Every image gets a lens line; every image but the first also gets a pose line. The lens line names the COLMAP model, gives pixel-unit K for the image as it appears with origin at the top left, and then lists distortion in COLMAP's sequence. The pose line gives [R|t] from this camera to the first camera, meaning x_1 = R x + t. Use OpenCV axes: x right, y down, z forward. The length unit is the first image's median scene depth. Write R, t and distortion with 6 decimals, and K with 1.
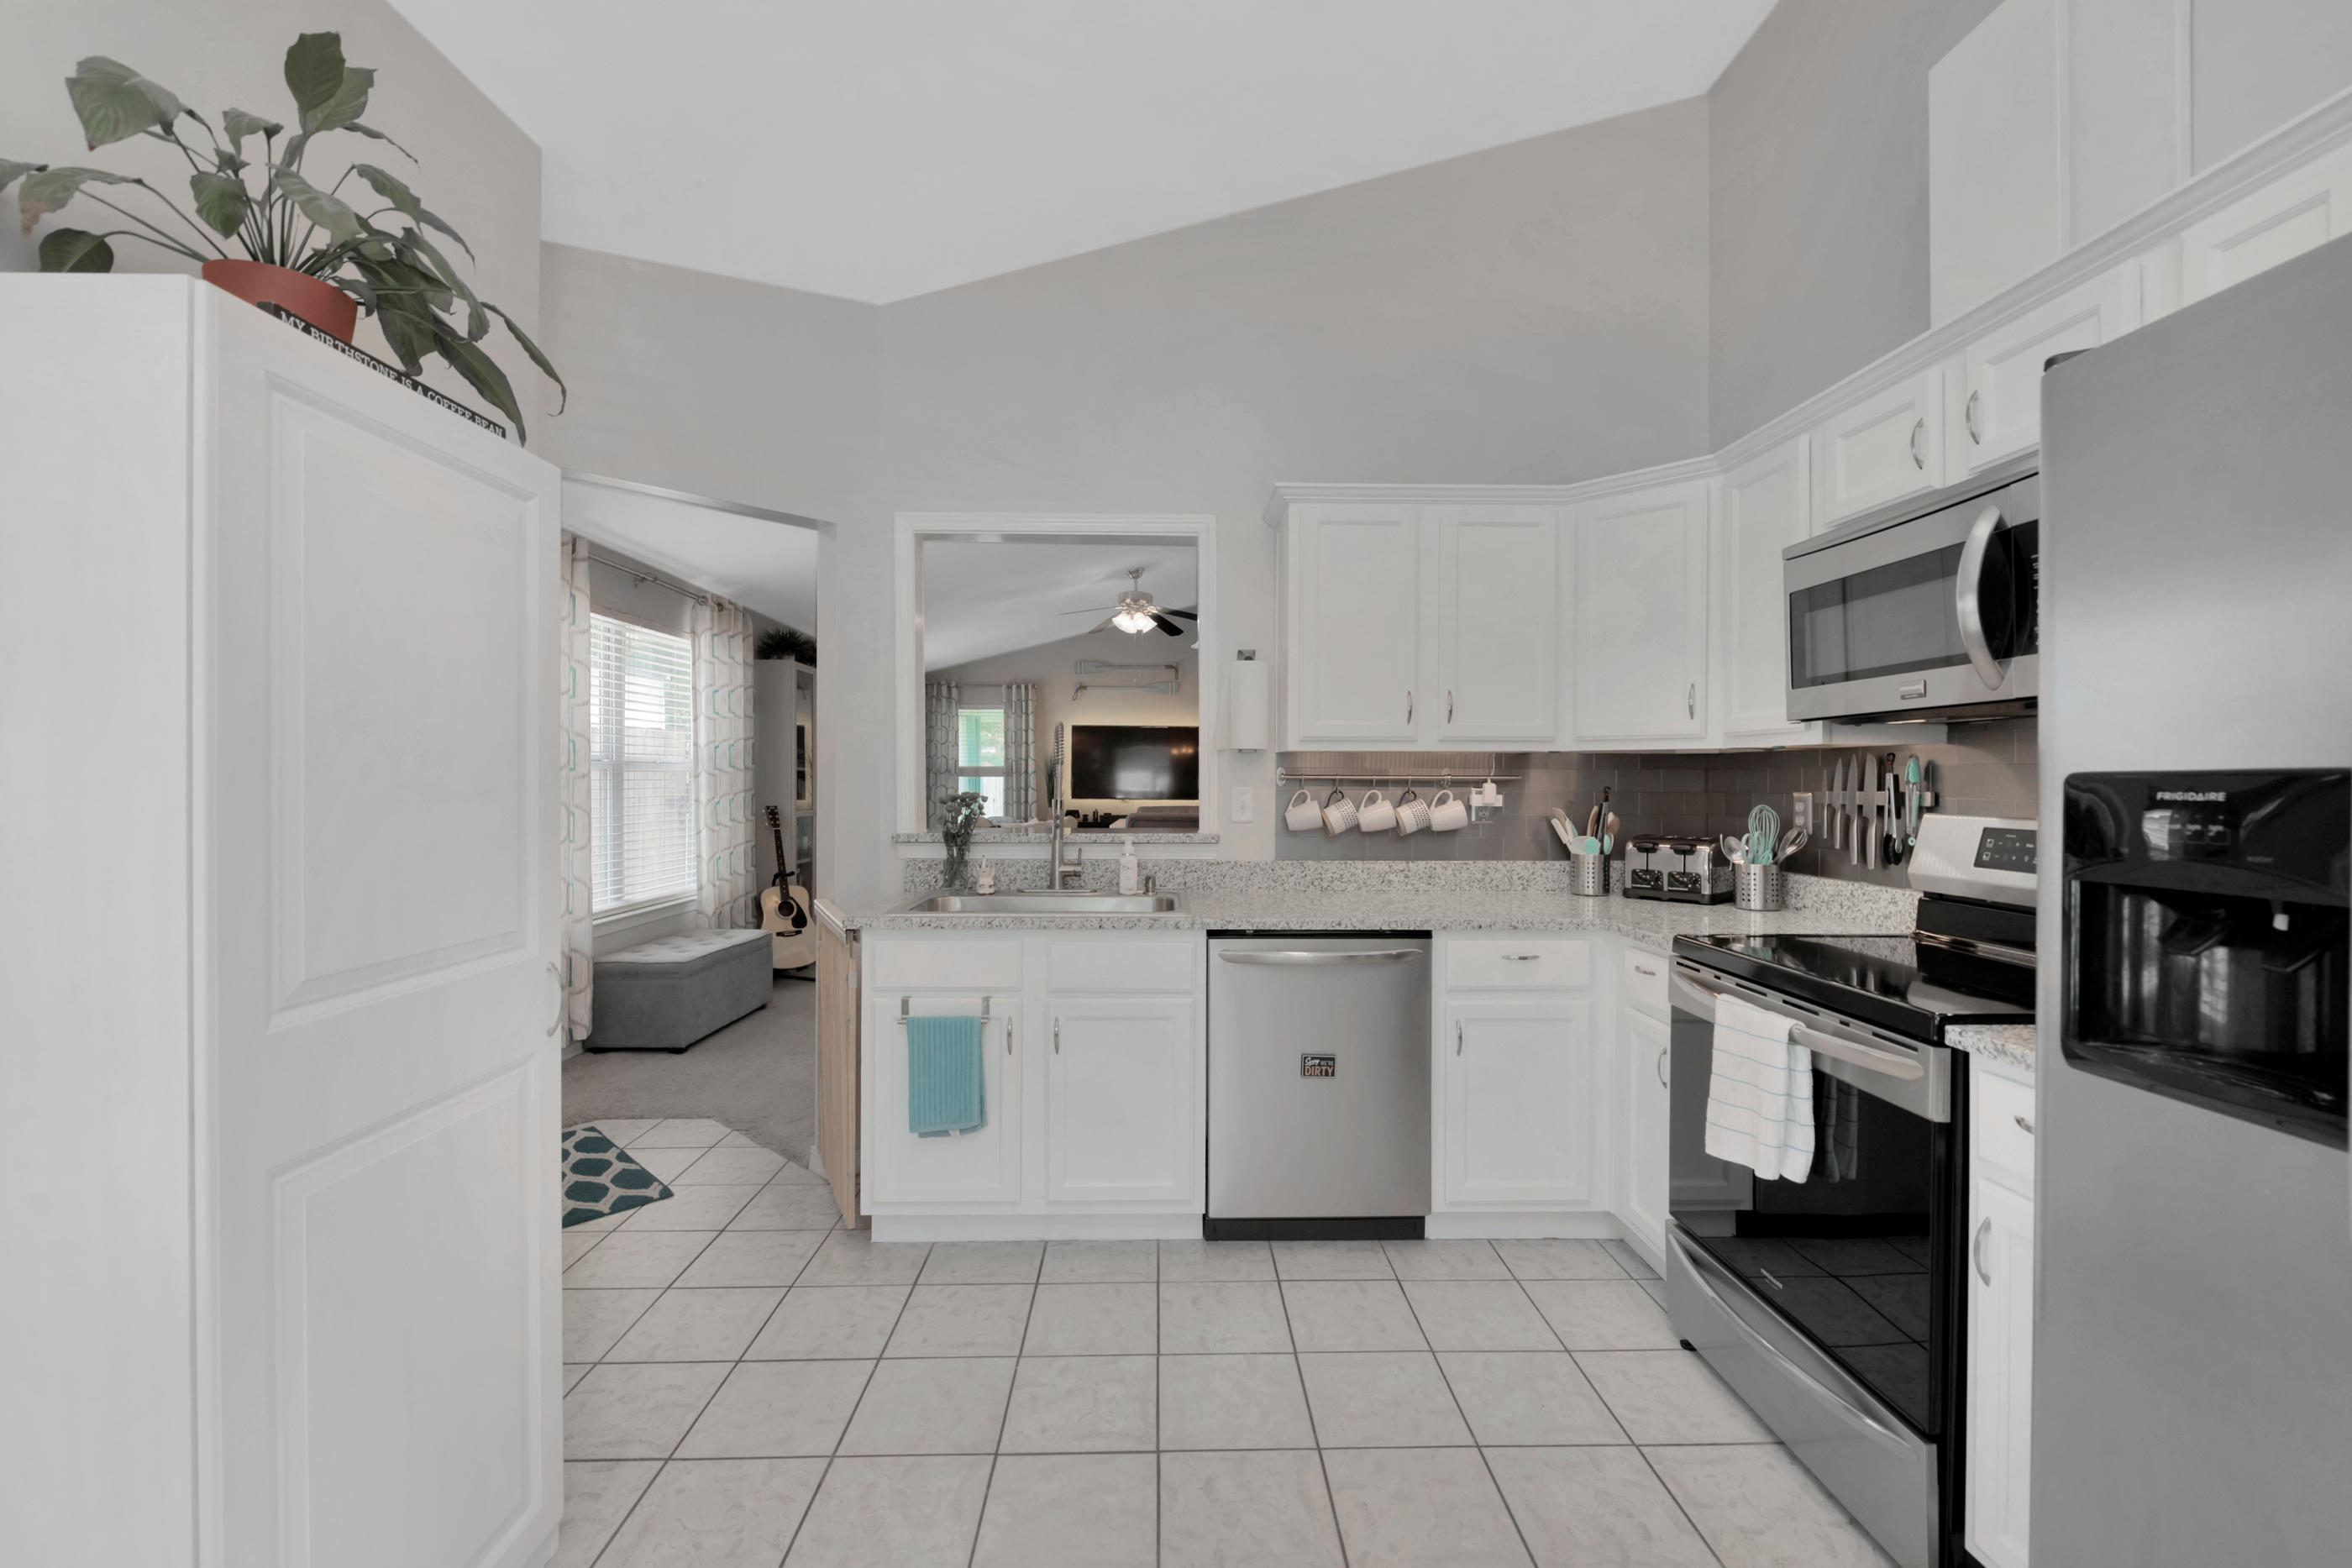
lens RADIAL K [[953.1, 0, 1192.9], [0, 953.1, 793.0], [0, 0, 1]] dist [-0.001657, -0.000247]
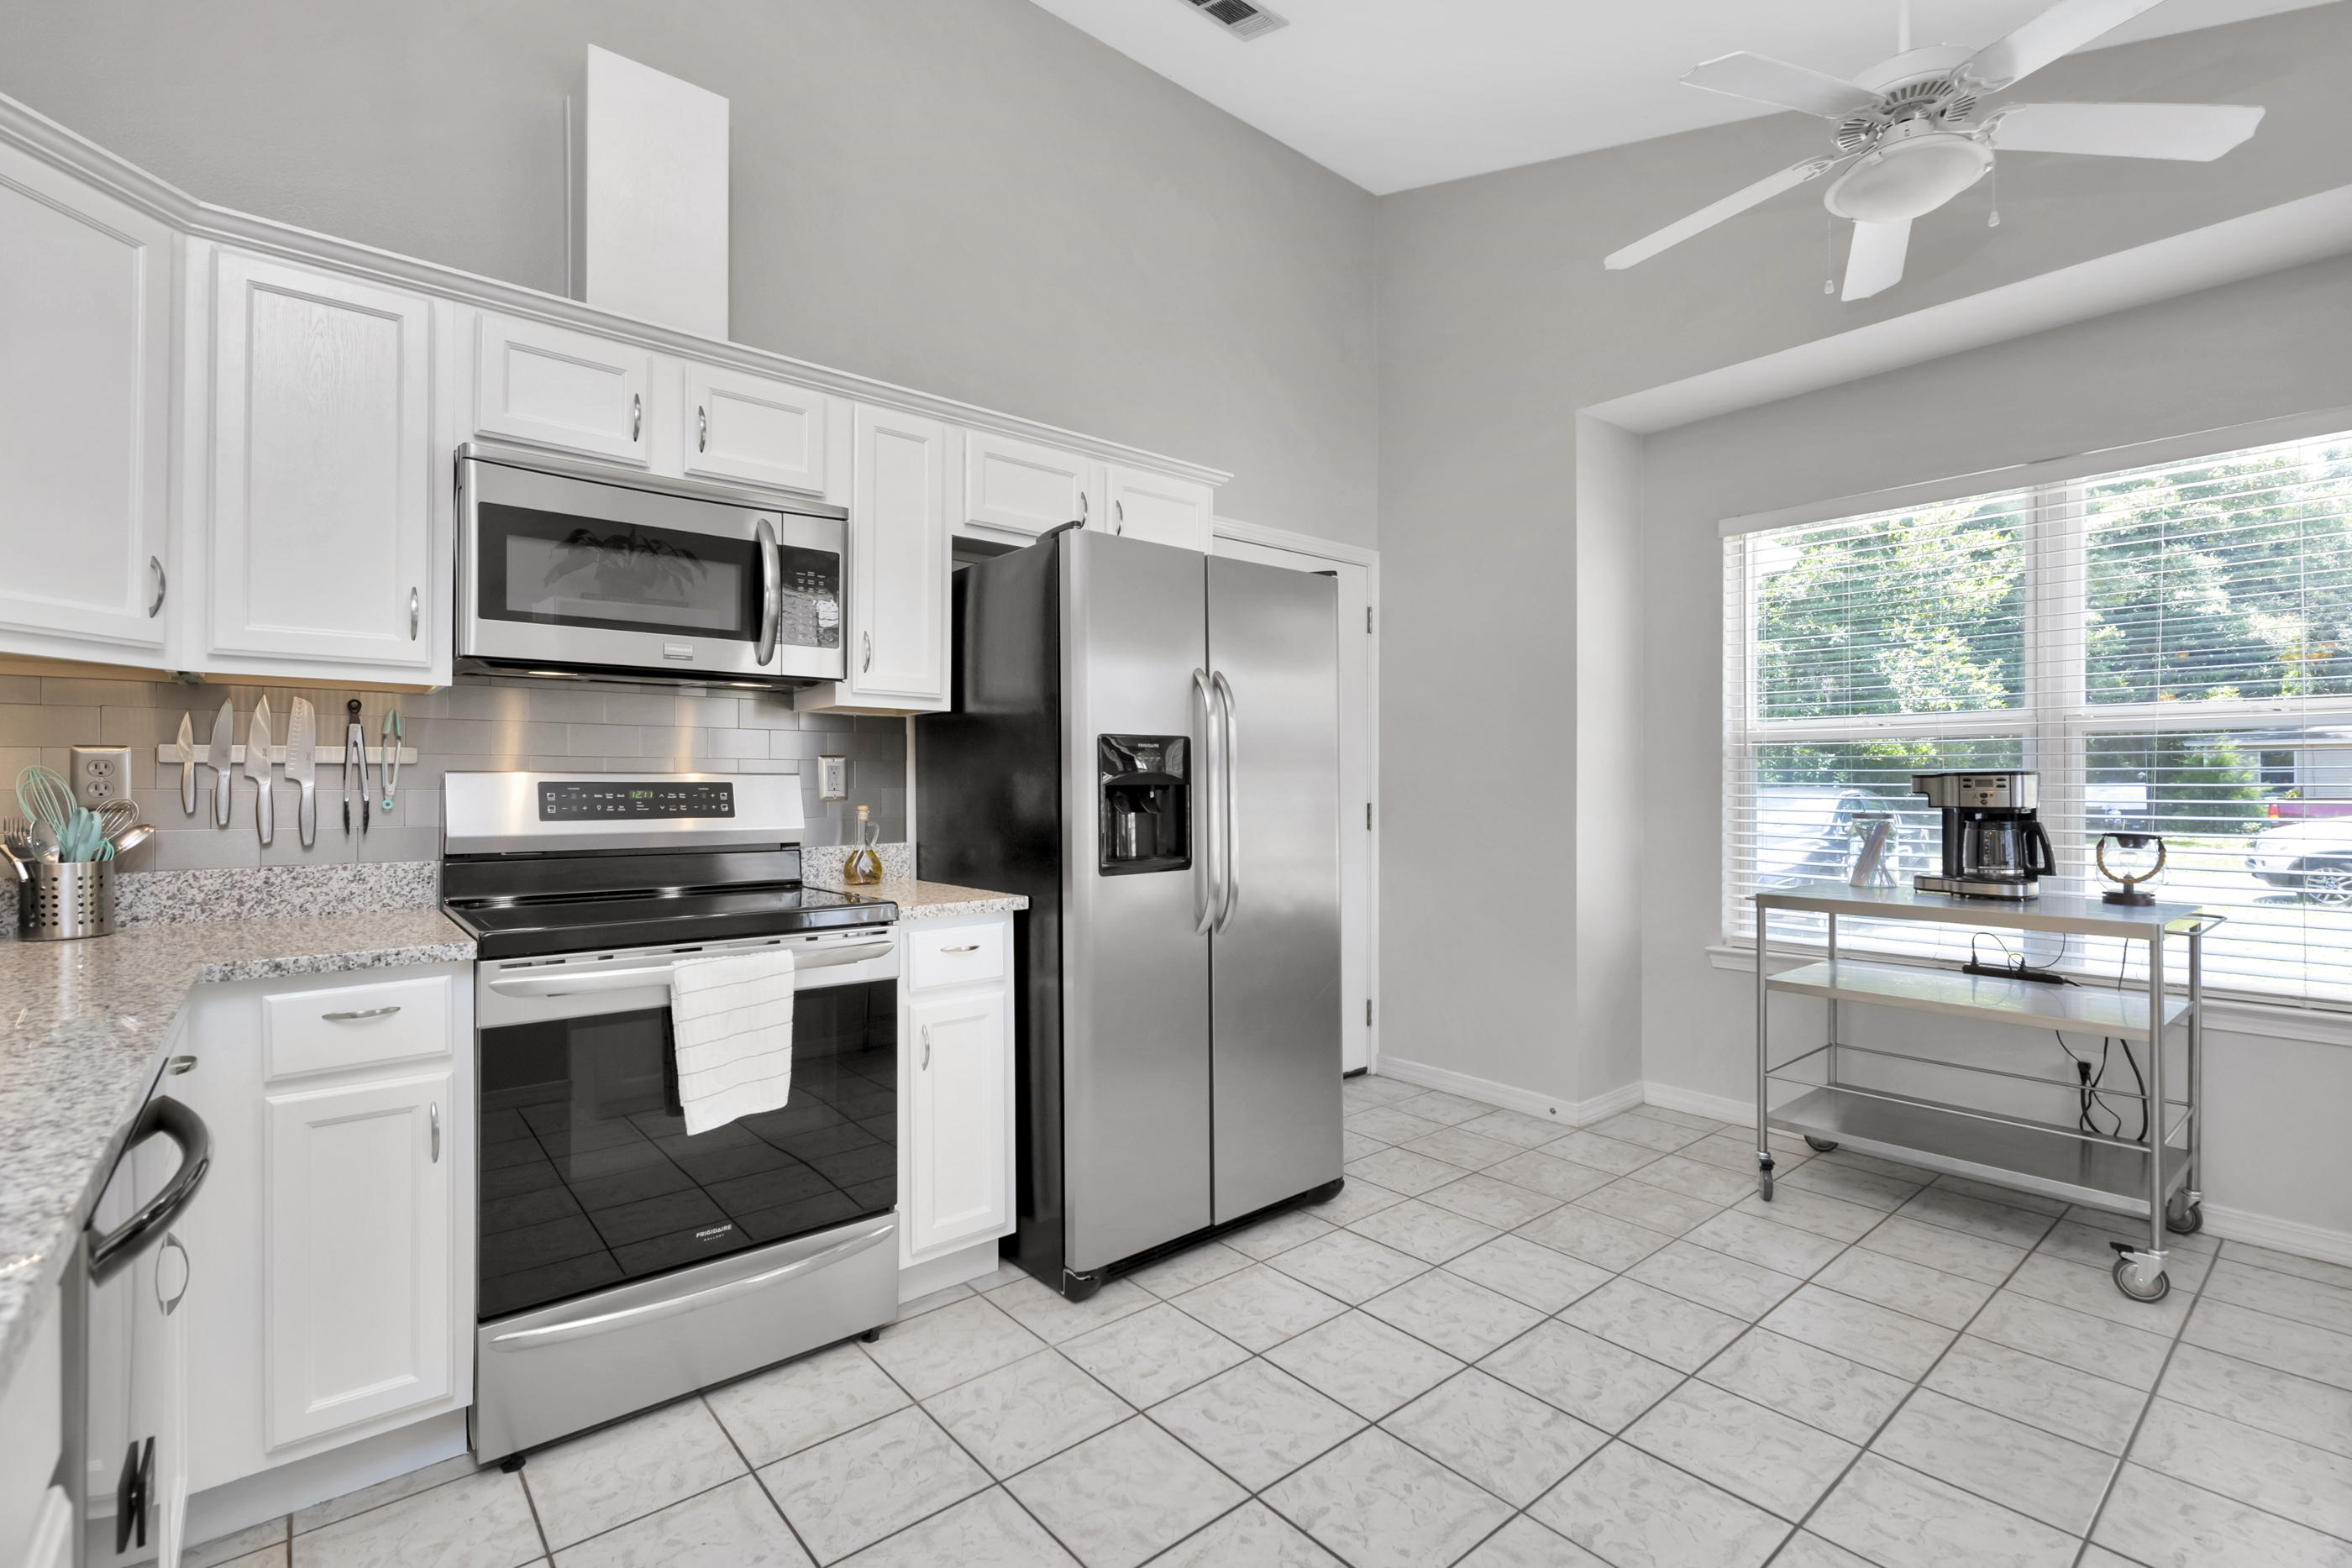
lens RADIAL K [[1040.8, 0, 1170.1], [0, 1040.8, 781.9], [0, 0, 1]] dist [0.008495, -0.005587]
pose [[-0.610341, -0.003591, 0.792131, -0.450126], [0.005485, 0.999947, 0.008760, 0.027474], [-0.792120, 0.009692, -0.610288, 1.068442]]
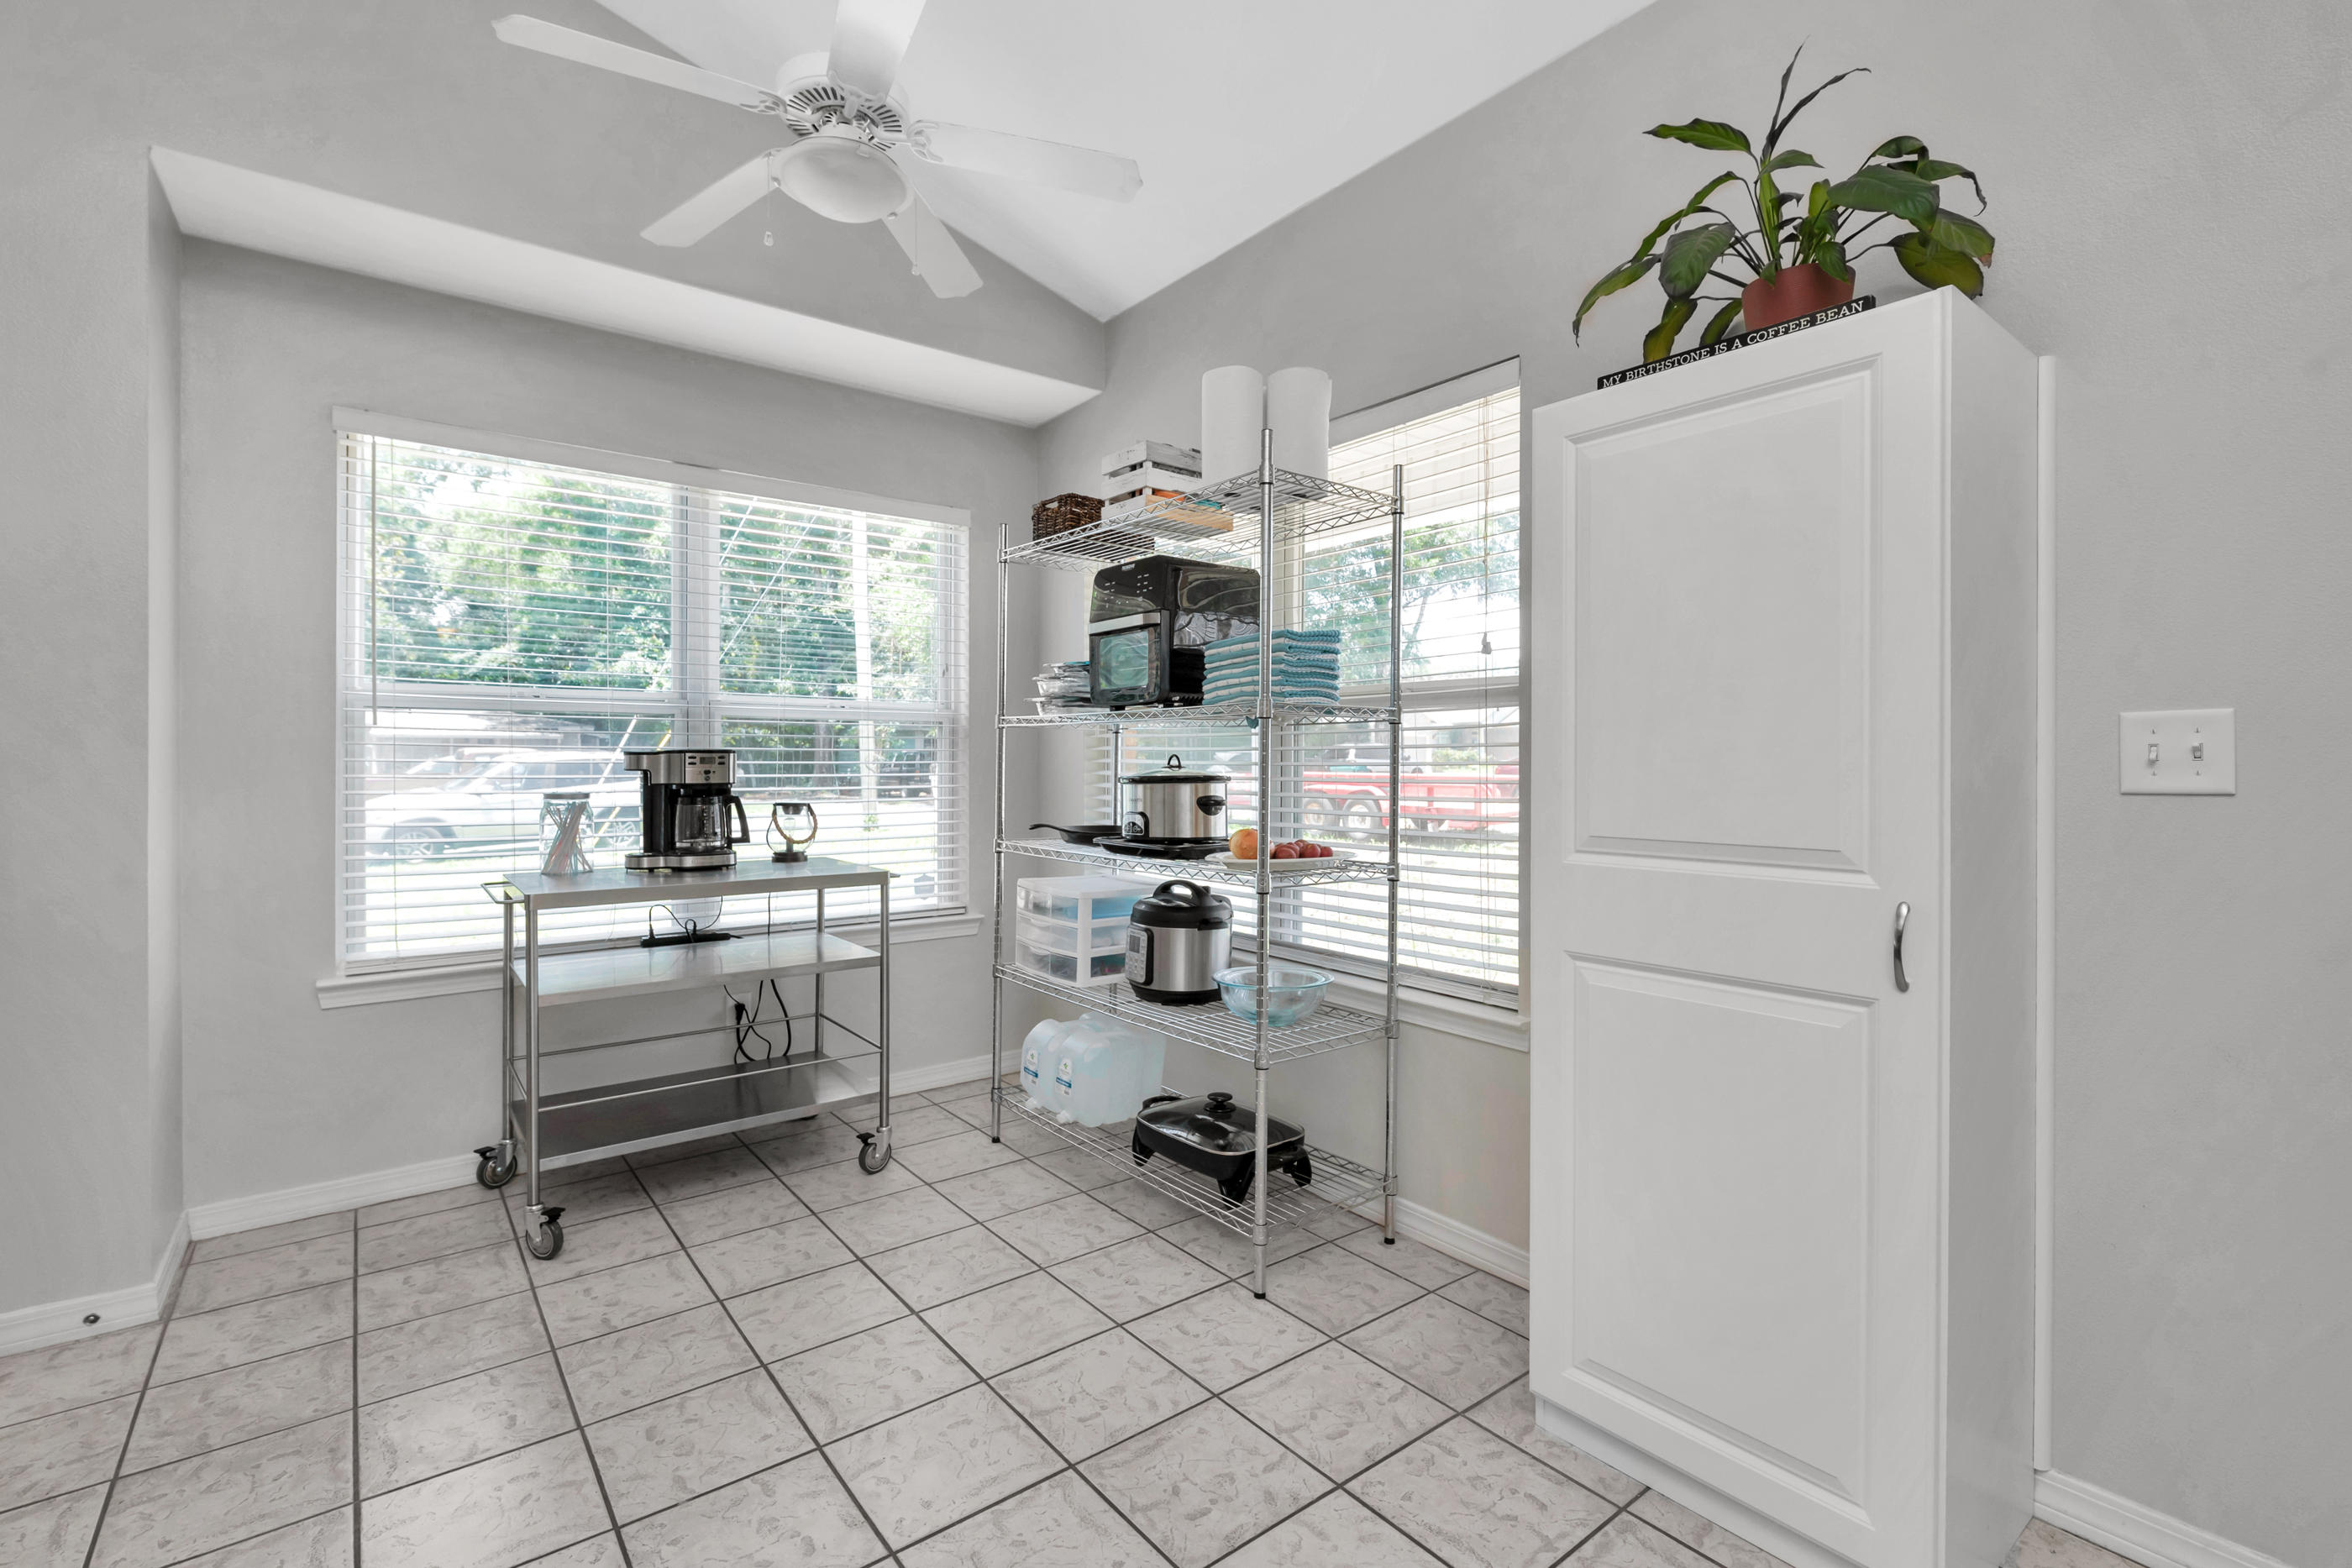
lens RADIAL K [[1040.8, 0, 1170.1], [0, 1040.8, 781.9], [0, 0, 1]] dist [0.008495, -0.005587]
pose [[-0.812852, 0.003517, -0.582460, -0.021306], [-0.013691, 0.999590, 0.025142, 0.030143], [0.582310, 0.028411, -0.812470, 0.985778]]
